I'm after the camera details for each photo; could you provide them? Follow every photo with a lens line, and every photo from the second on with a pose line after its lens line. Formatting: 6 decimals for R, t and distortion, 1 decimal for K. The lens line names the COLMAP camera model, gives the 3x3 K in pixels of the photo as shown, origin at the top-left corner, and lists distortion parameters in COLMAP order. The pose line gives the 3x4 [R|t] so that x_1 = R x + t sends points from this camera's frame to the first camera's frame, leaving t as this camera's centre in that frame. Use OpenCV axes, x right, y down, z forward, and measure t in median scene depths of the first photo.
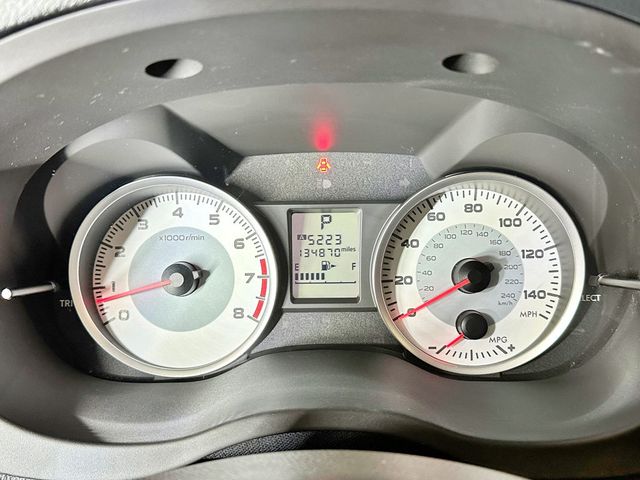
lens RADIAL K [[616.7, 0, 320.0], [0, 616.7, 240.0], [0, 0, 1]] dist [0.134268, -0.234318]
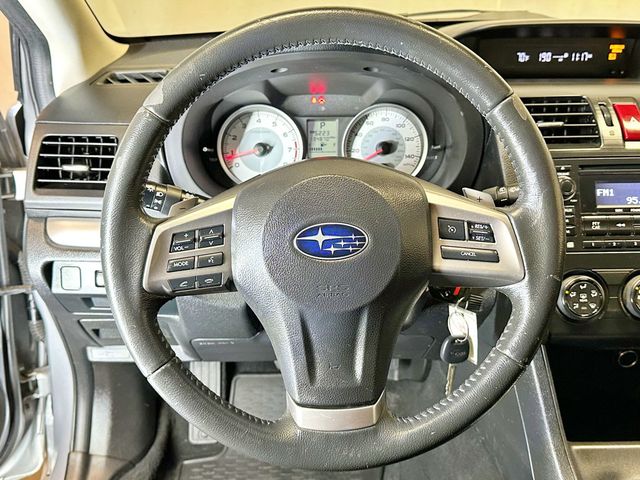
lens RADIAL K [[627.9, 0, 320.0], [0, 627.9, 240.0], [0, 0, 1]] dist [0.124982, -0.280443]
pose [[0.998396, -0.005162, 0.056380, -0.138199], [-0.000588, 0.994837, 0.101487, 0.161441], [-0.056612, -0.101357, 0.993238, -1.416353]]
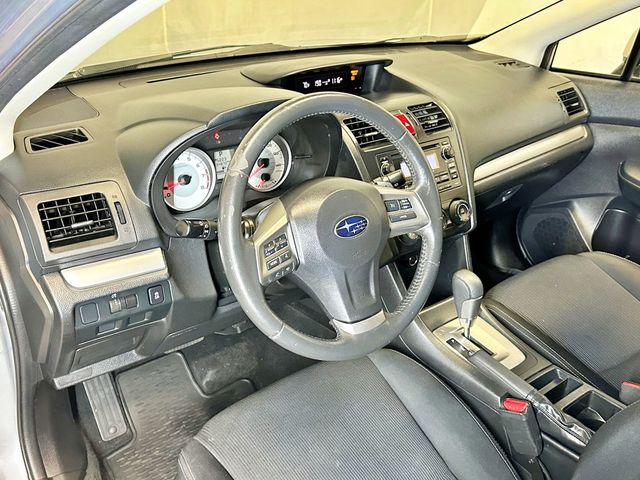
lens RADIAL K [[616.7, 0, 320.0], [0, 616.7, 240.0], [0, 0, 1]] dist [0.134268, -0.234318]
pose [[0.765333, -0.245138, 0.595124, -1.623646], [0.159212, 0.967999, 0.193982, -0.140380], [-0.623632, -0.053710, 0.779871, -1.846303]]
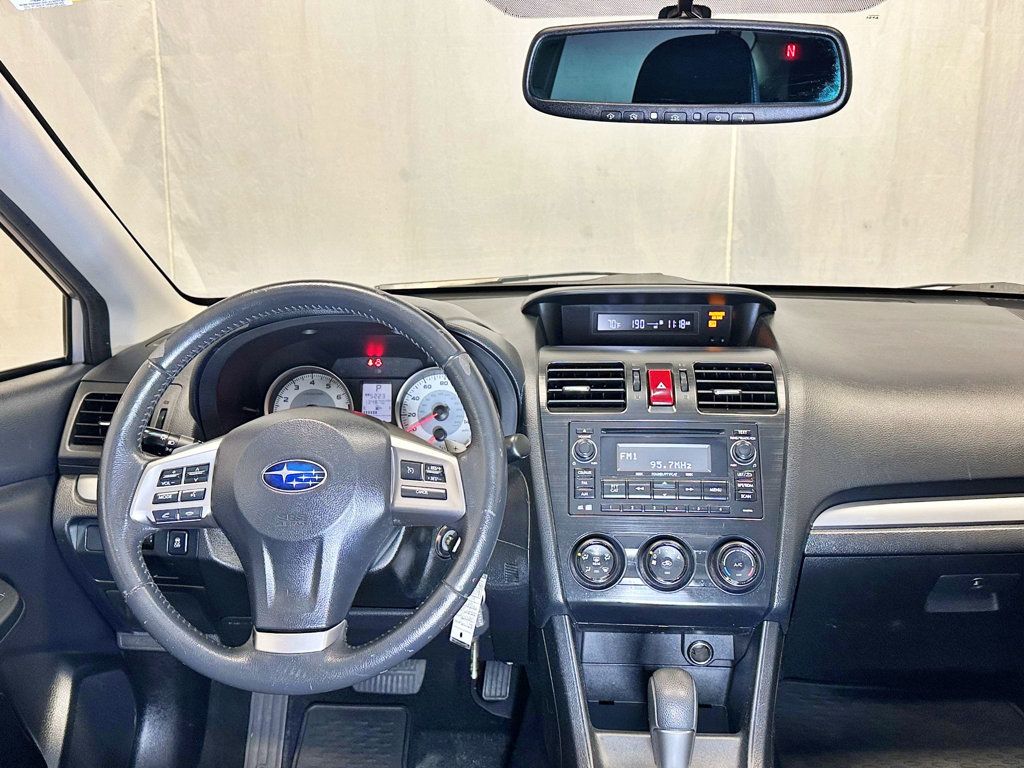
lens RADIAL K [[991.4, 0, 522.9], [0, 991.4, 379.2], [0, 0, 1]] dist [0.136677, 0.001150]
pose [[0.999545, 0.022362, -0.020240, 0.610875], [-0.024589, 0.992775, -0.117446, 0.352130], [0.017468, 0.117890, 0.992873, -2.591336]]
